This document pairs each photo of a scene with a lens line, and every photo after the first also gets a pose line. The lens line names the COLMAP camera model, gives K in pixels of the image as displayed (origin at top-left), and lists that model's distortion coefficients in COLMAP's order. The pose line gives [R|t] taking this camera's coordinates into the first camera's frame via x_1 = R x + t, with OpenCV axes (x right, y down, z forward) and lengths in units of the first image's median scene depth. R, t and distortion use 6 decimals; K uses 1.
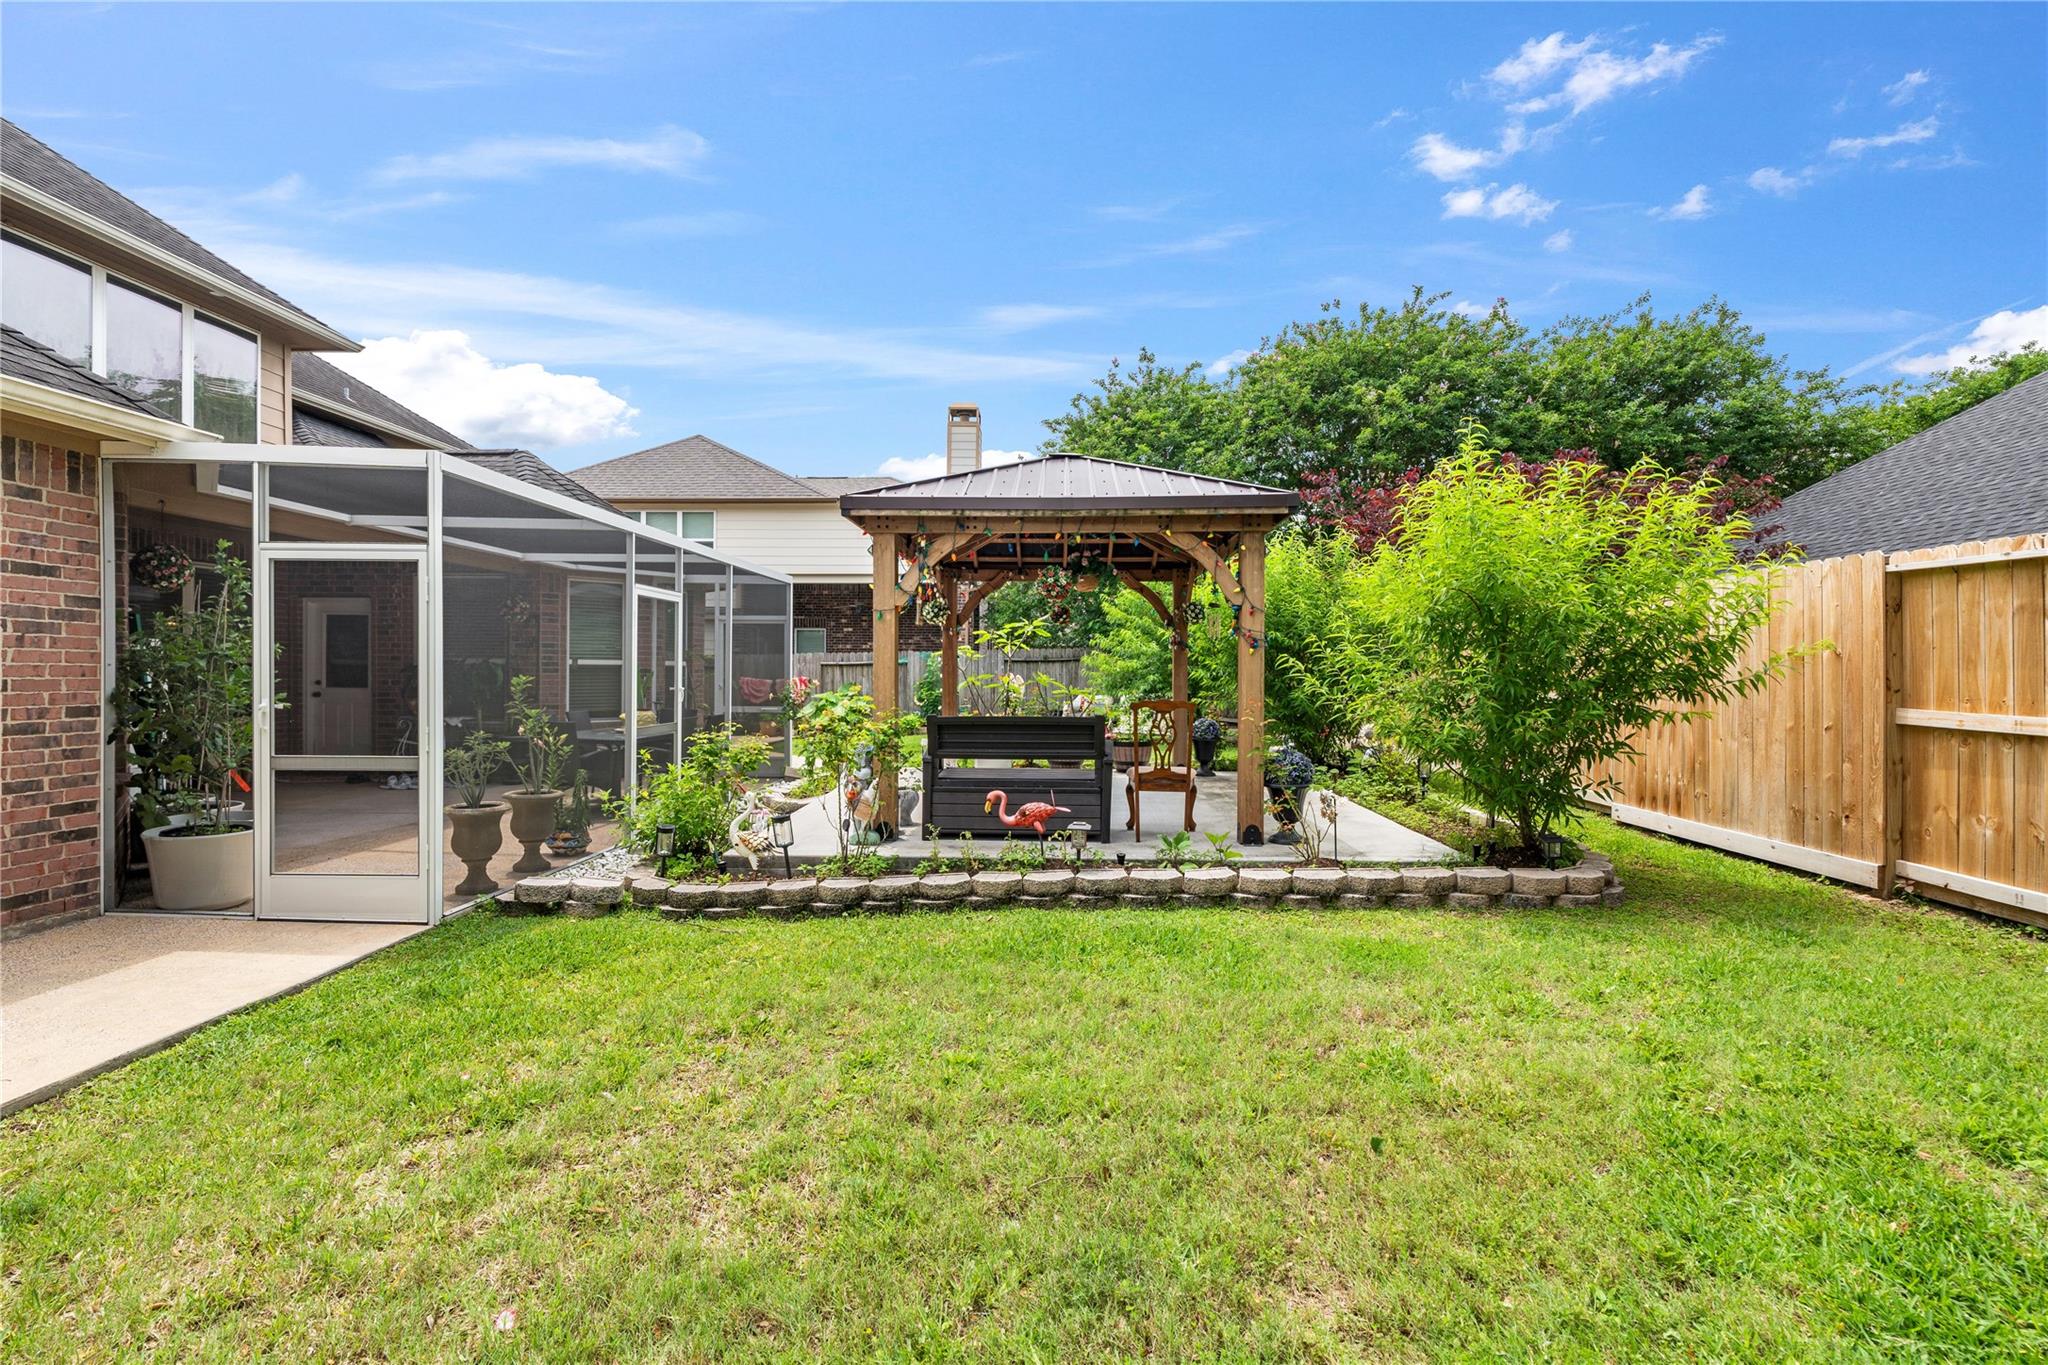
lens RADIAL K [[927.1, 0, 1025.8], [0, 927.1, 681.5], [0, 0, 1]] dist [-0.008263, 0.003436]
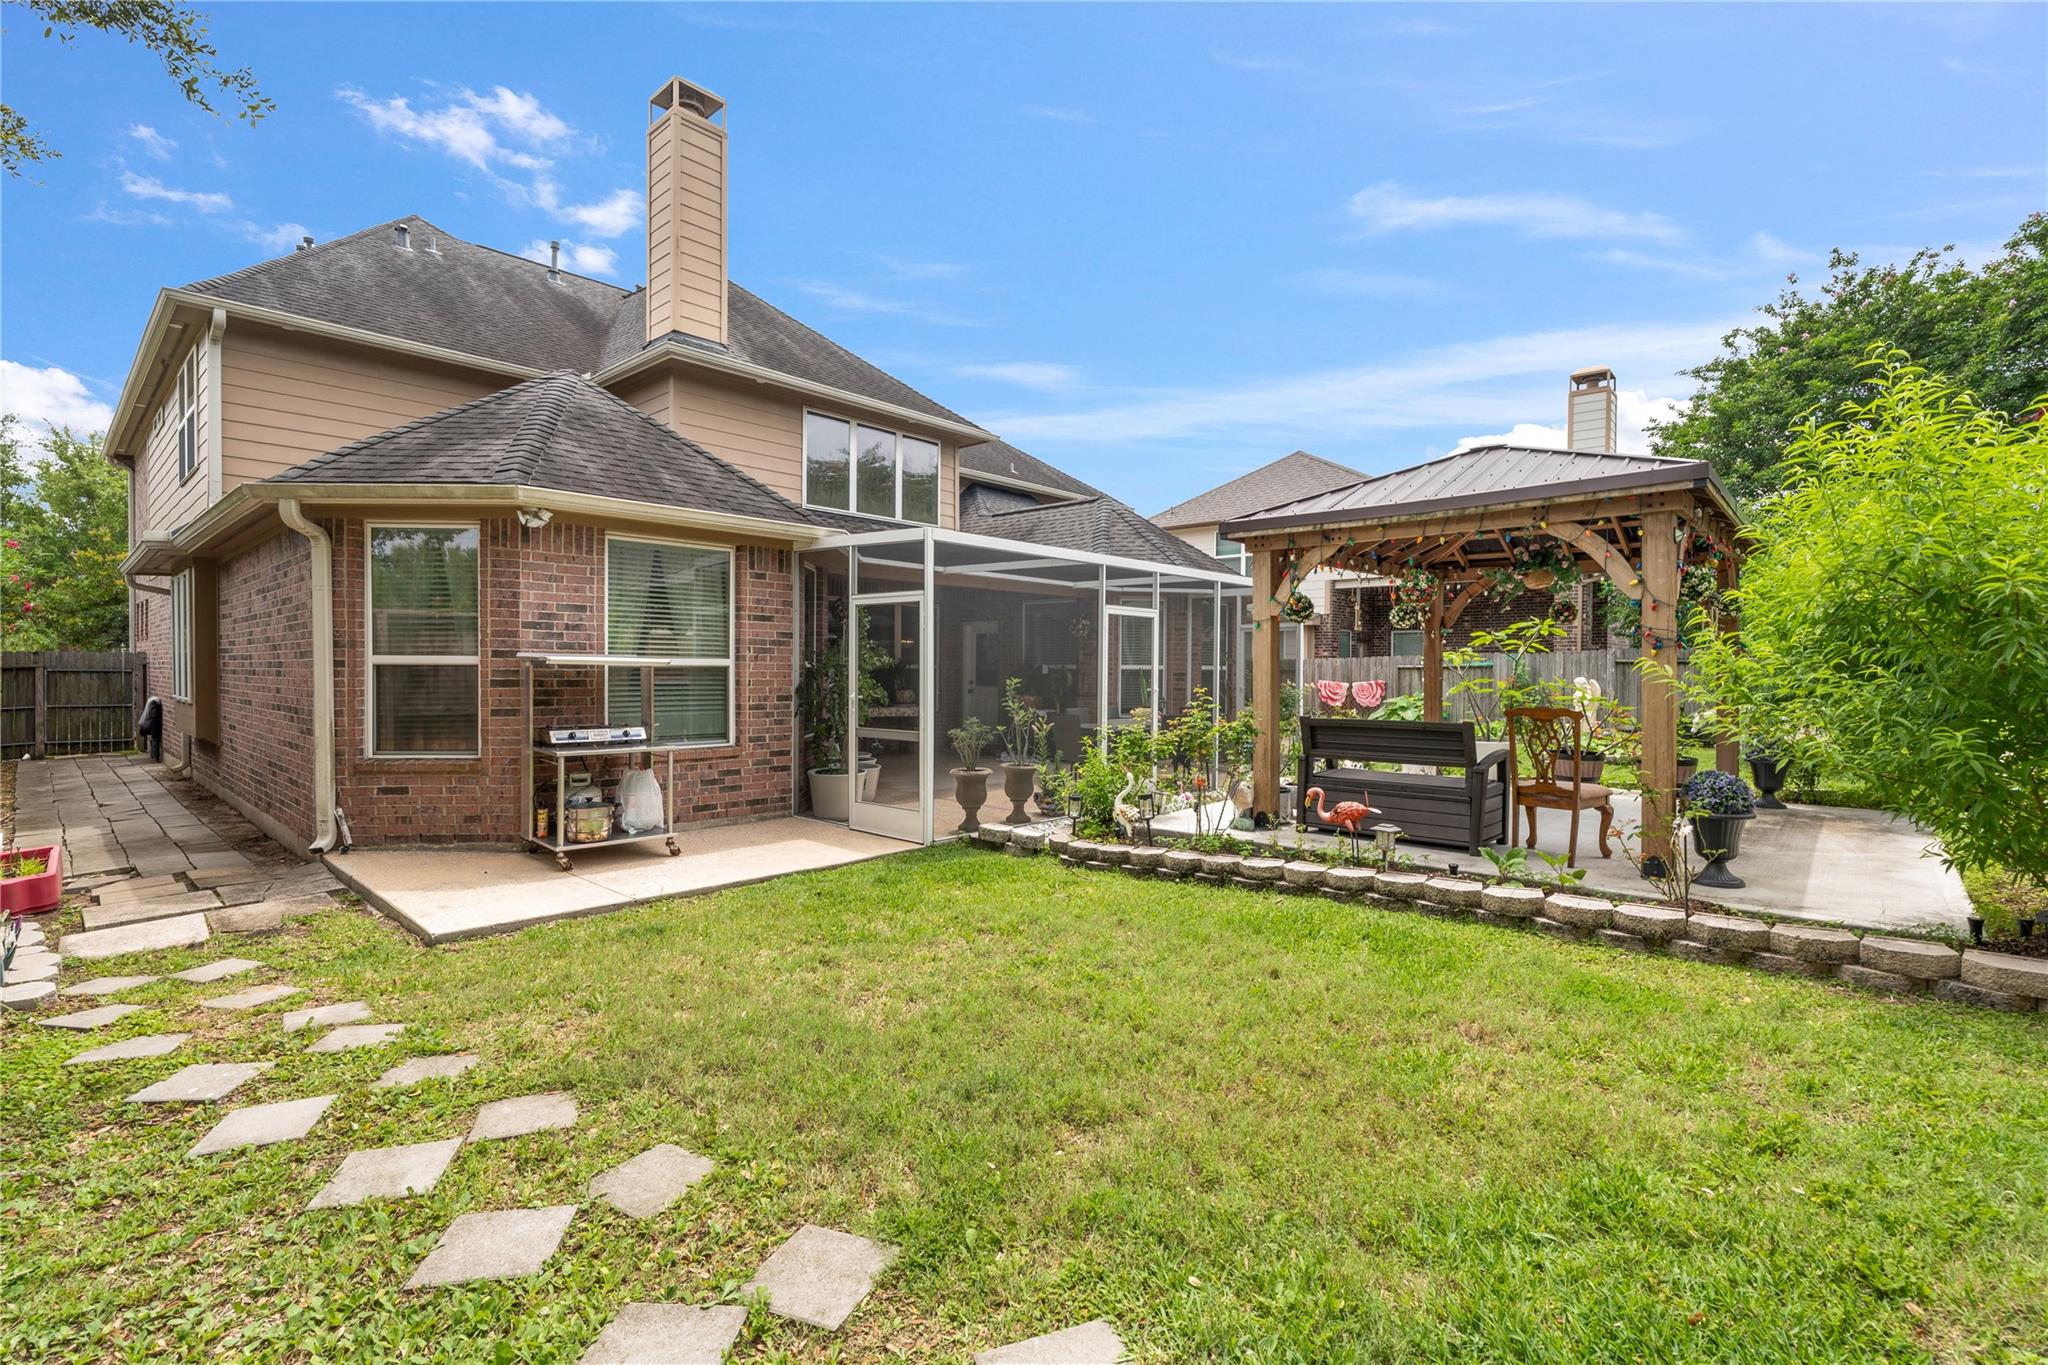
lens RADIAL K [[927.1, 0, 1017.5], [0, 927.1, 681.1], [0, 0, 1]] dist [-0.008263, 0.003436]
pose [[0.757002, 0.005435, -0.653390, 0.415974], [-0.007797, 0.999969, -0.000717, -0.001628], [0.653366, 0.005637, 0.757021, -0.034736]]
